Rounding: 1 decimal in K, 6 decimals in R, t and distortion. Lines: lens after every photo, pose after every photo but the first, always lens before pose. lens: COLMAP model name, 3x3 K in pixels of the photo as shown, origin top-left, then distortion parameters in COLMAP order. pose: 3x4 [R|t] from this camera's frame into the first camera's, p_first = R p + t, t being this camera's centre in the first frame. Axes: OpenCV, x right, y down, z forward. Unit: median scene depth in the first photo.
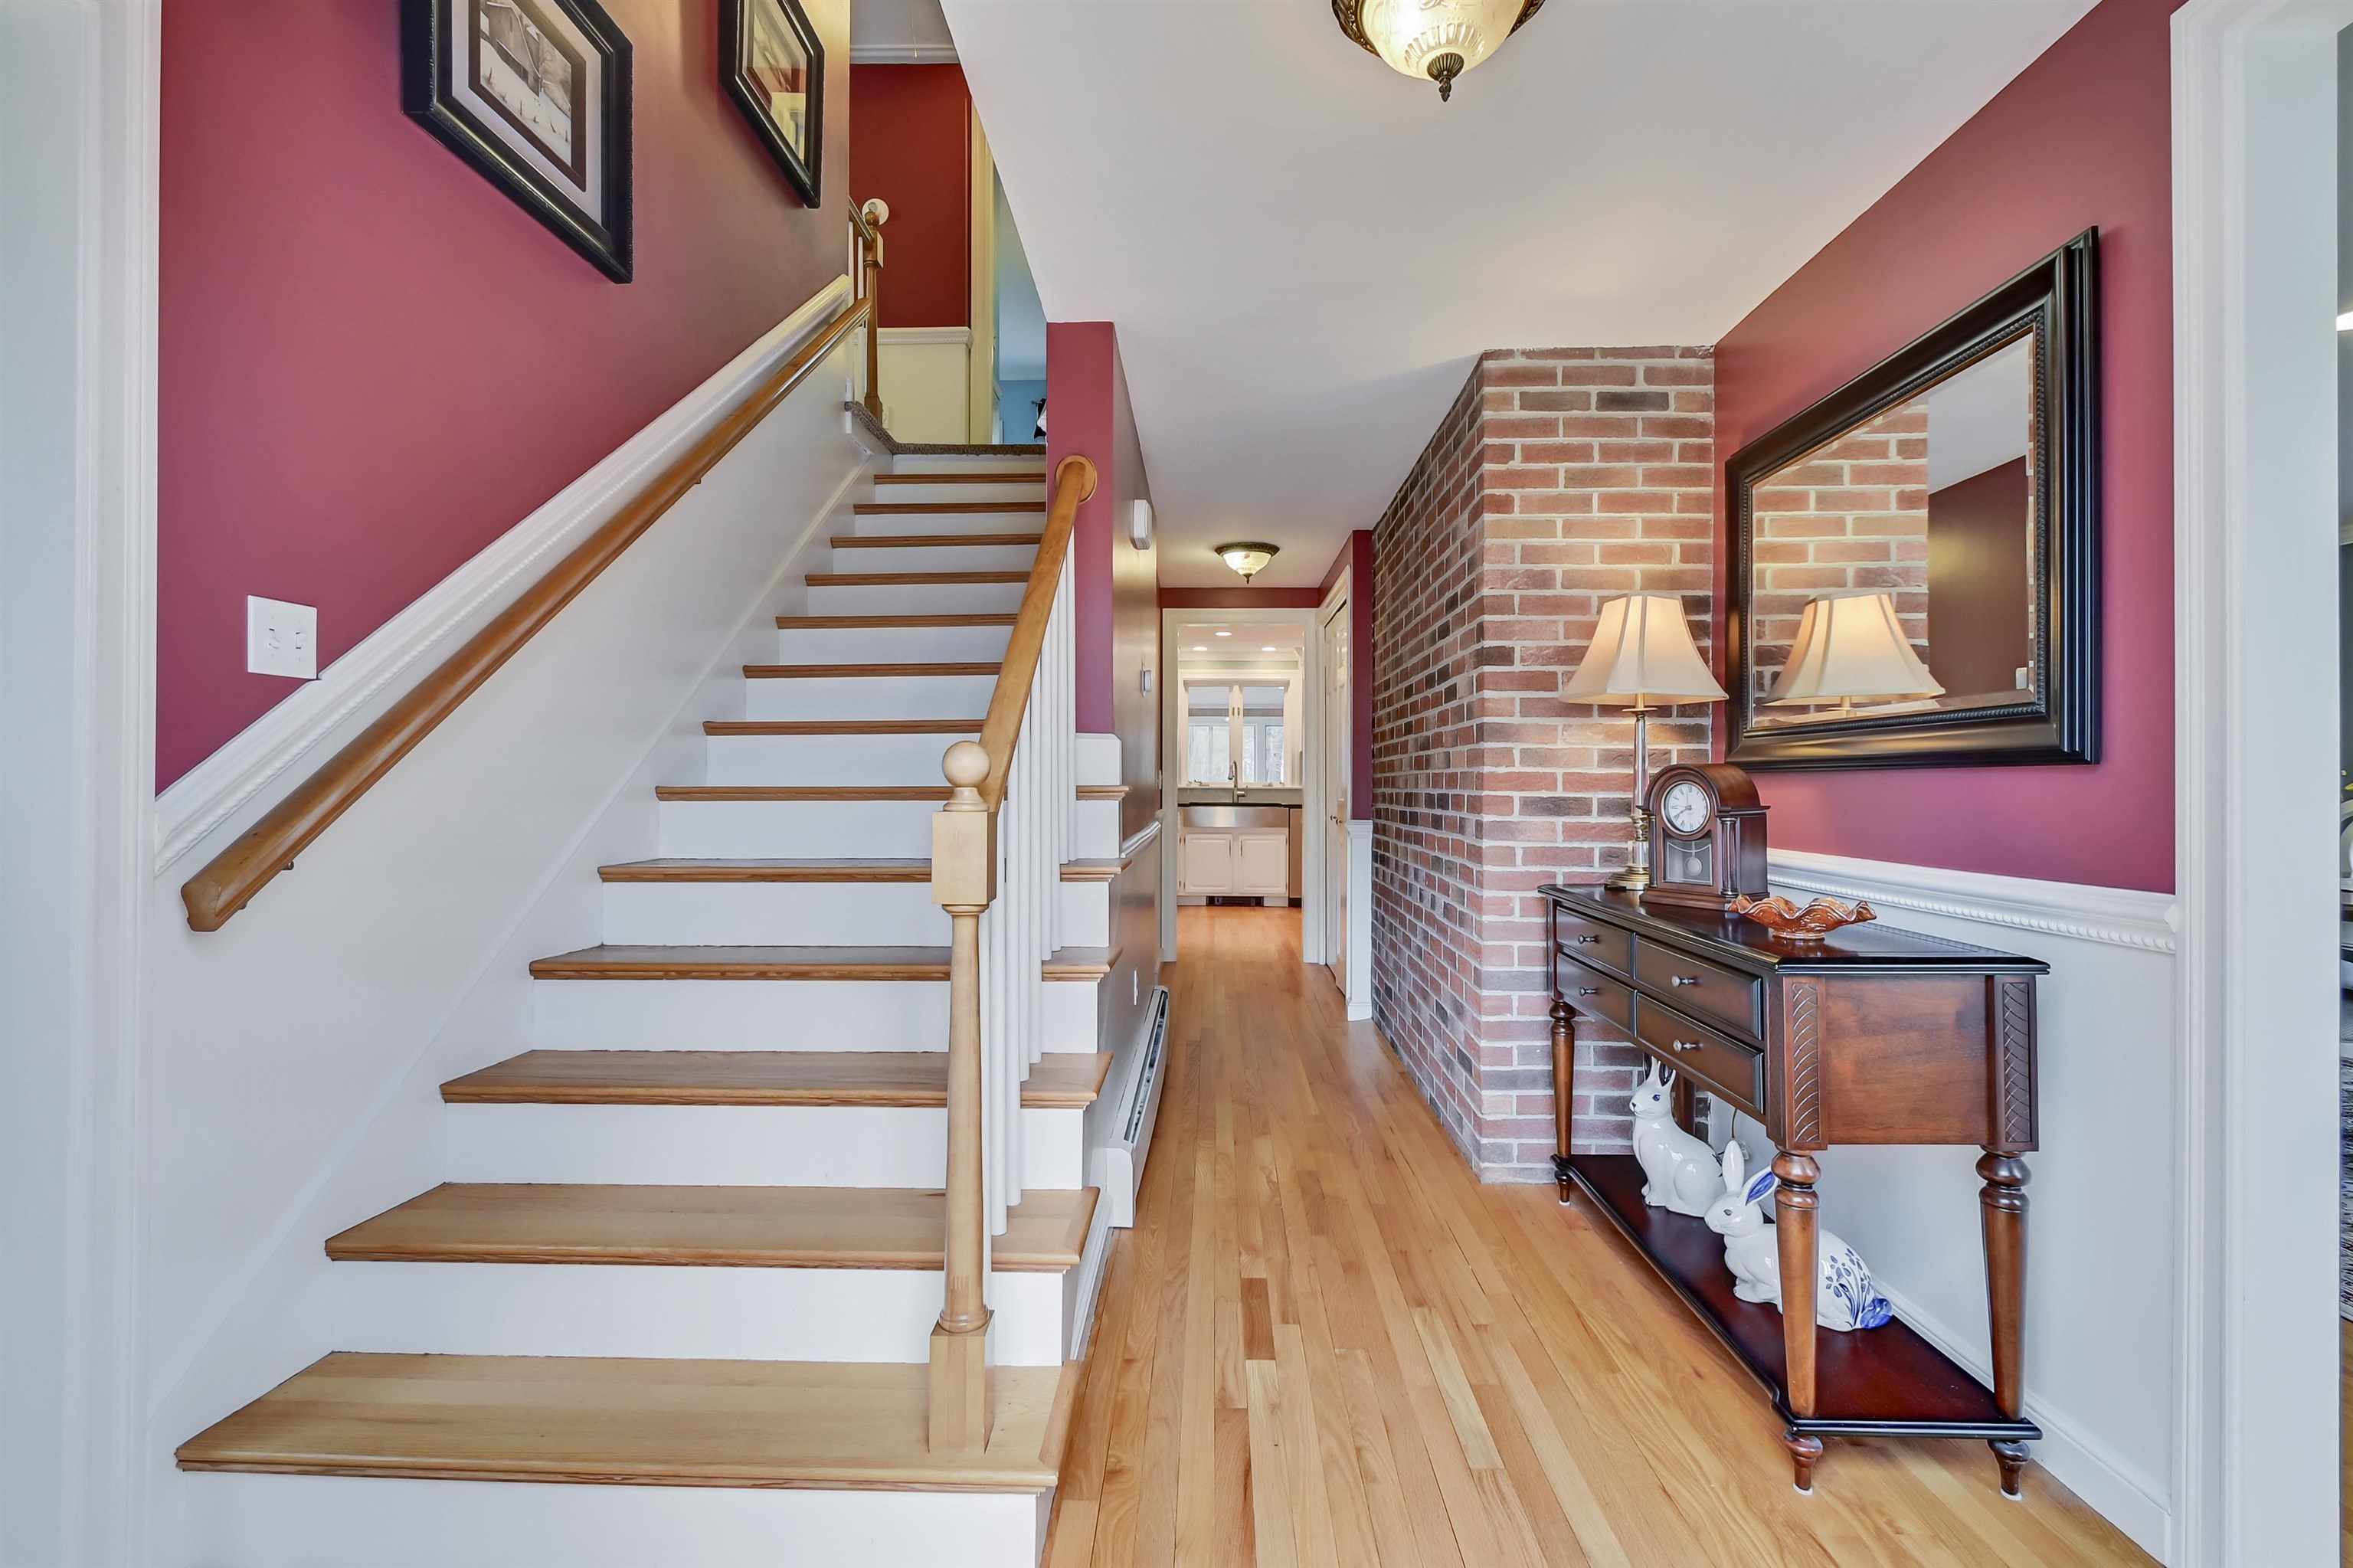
lens RADIAL K [[1117.8, 0, 1190.5], [0, 1117.8, 783.6], [0, 0, 1]] dist [0.003103, -0.002729]
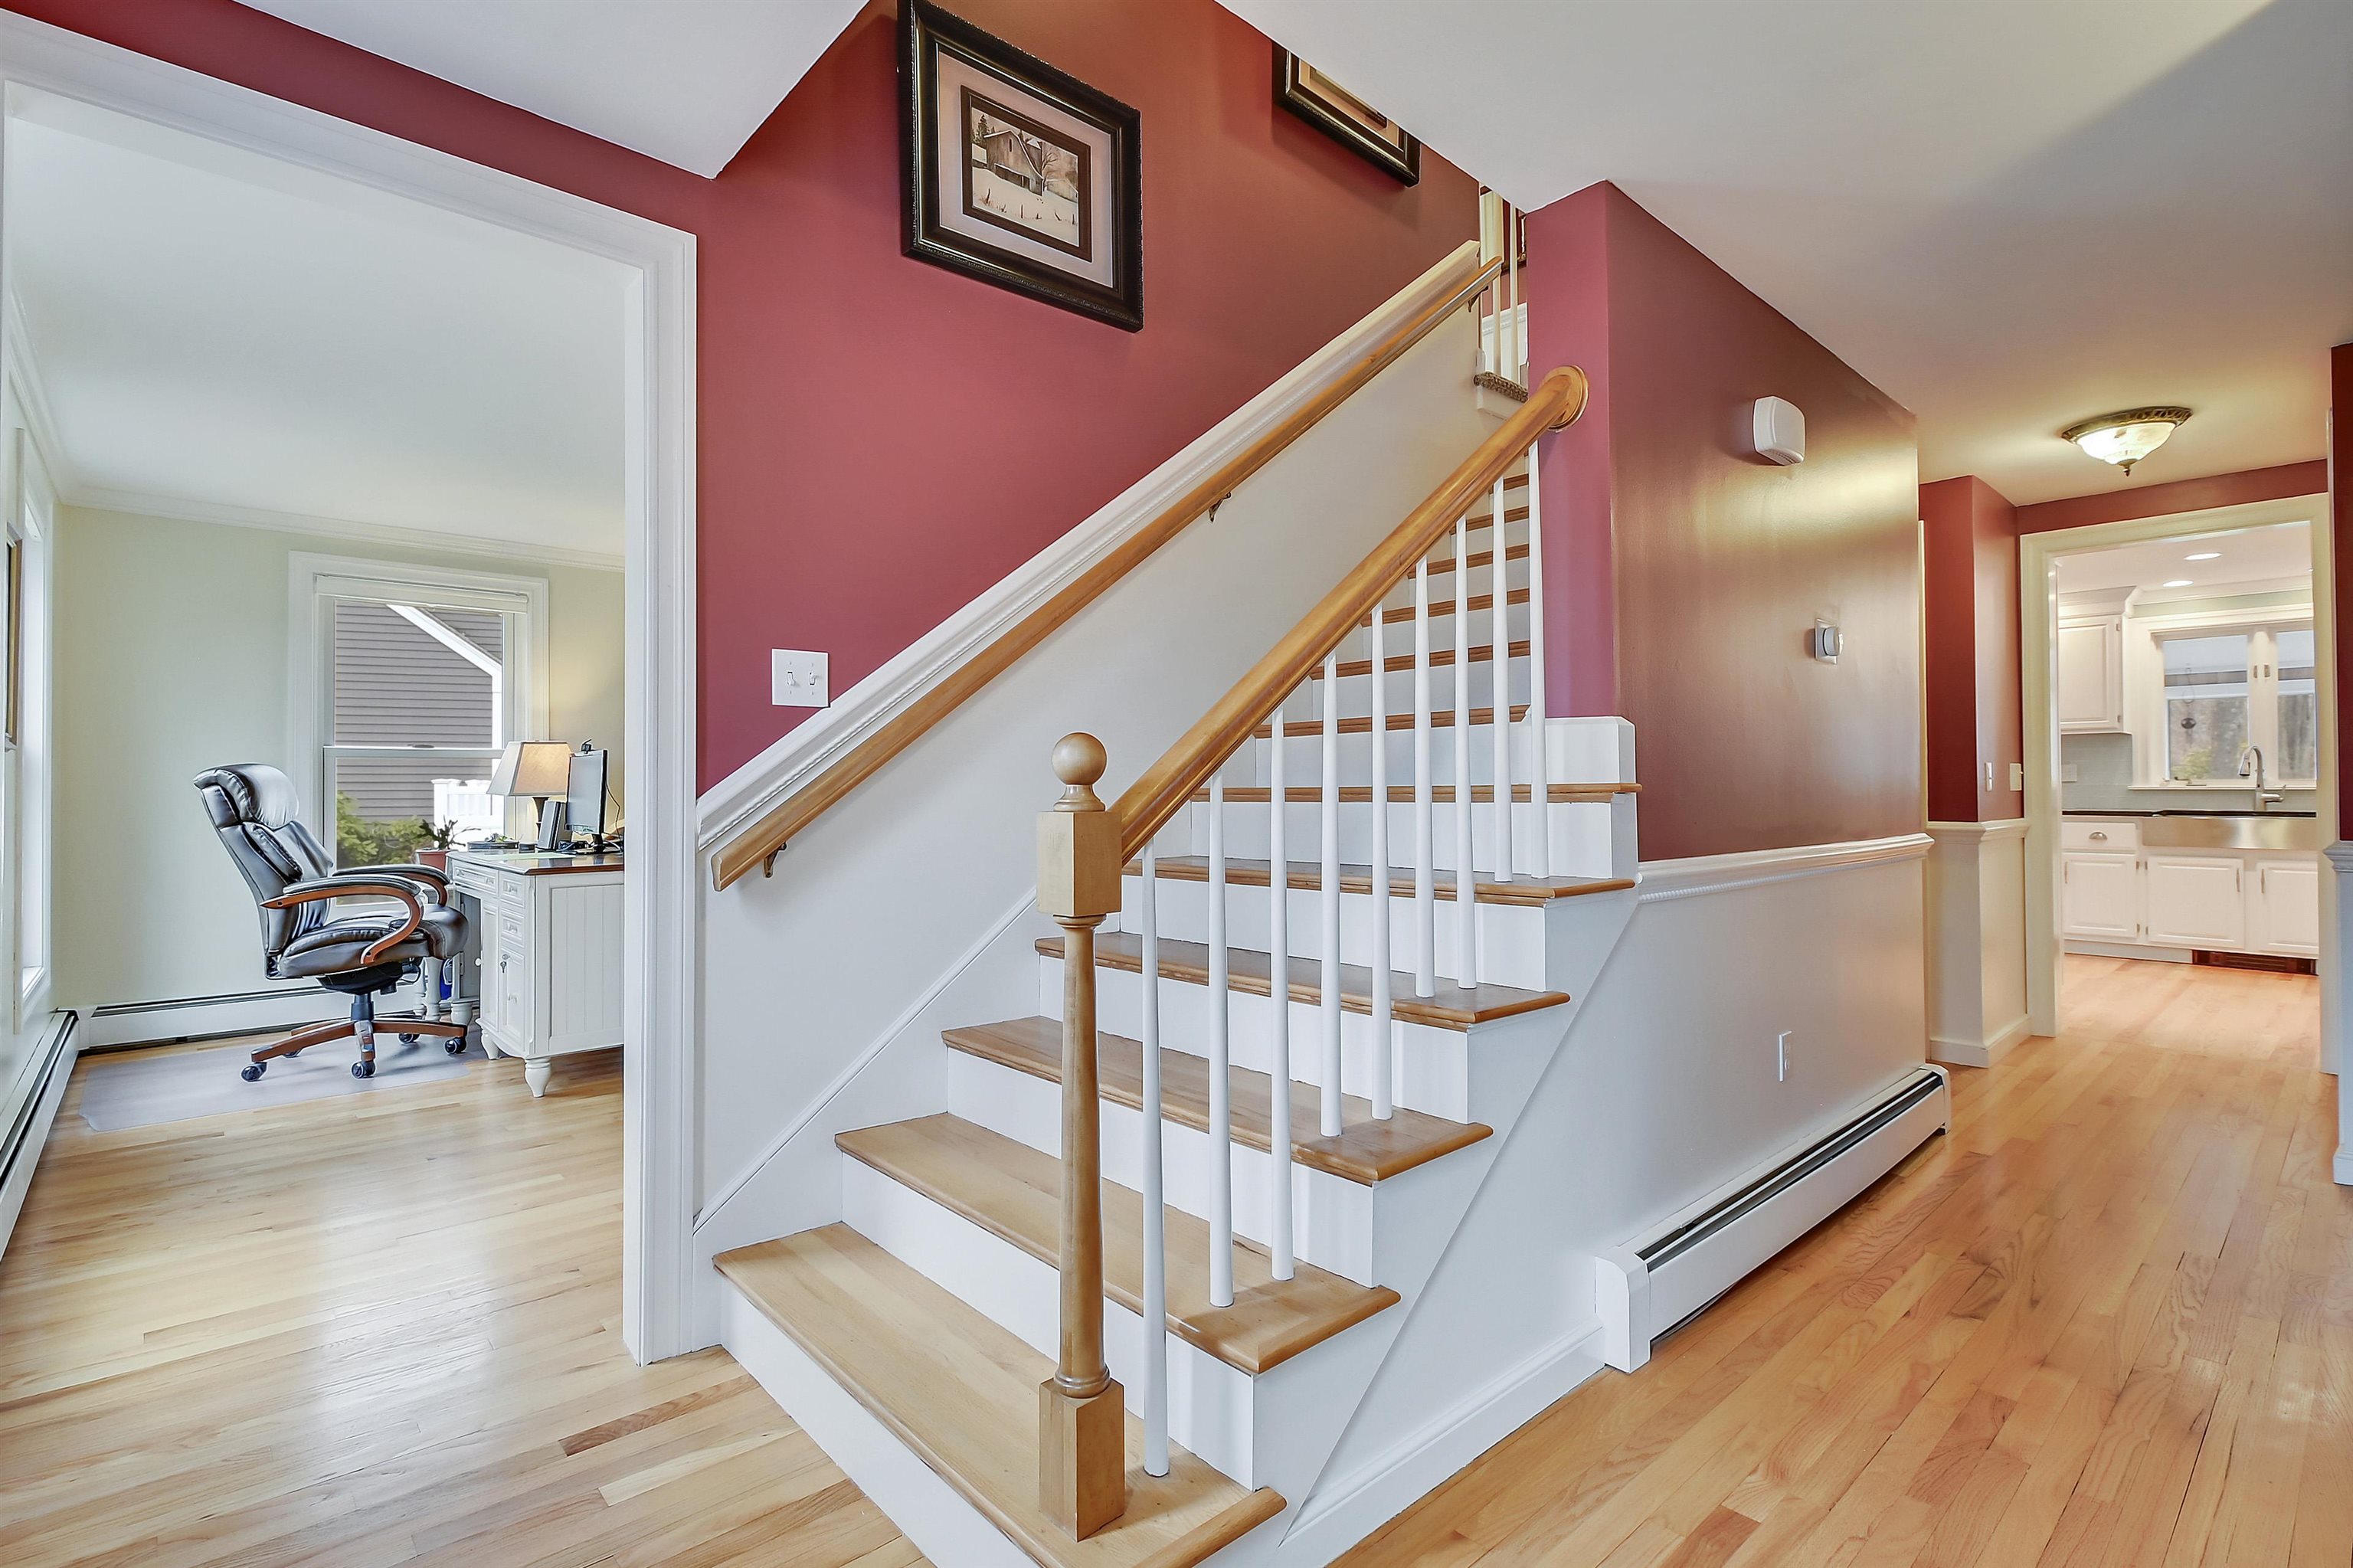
lens RADIAL K [[1117.8, 0, 1200.5], [0, 1117.8, 781.7], [0, 0, 1]] dist [0.003103, -0.002729]
pose [[0.666321, -0.011498, -0.745577, 0.389464], [0.006232, 0.999932, -0.009852, 0.008320], [0.745639, 0.001918, 0.666347, 0.349197]]
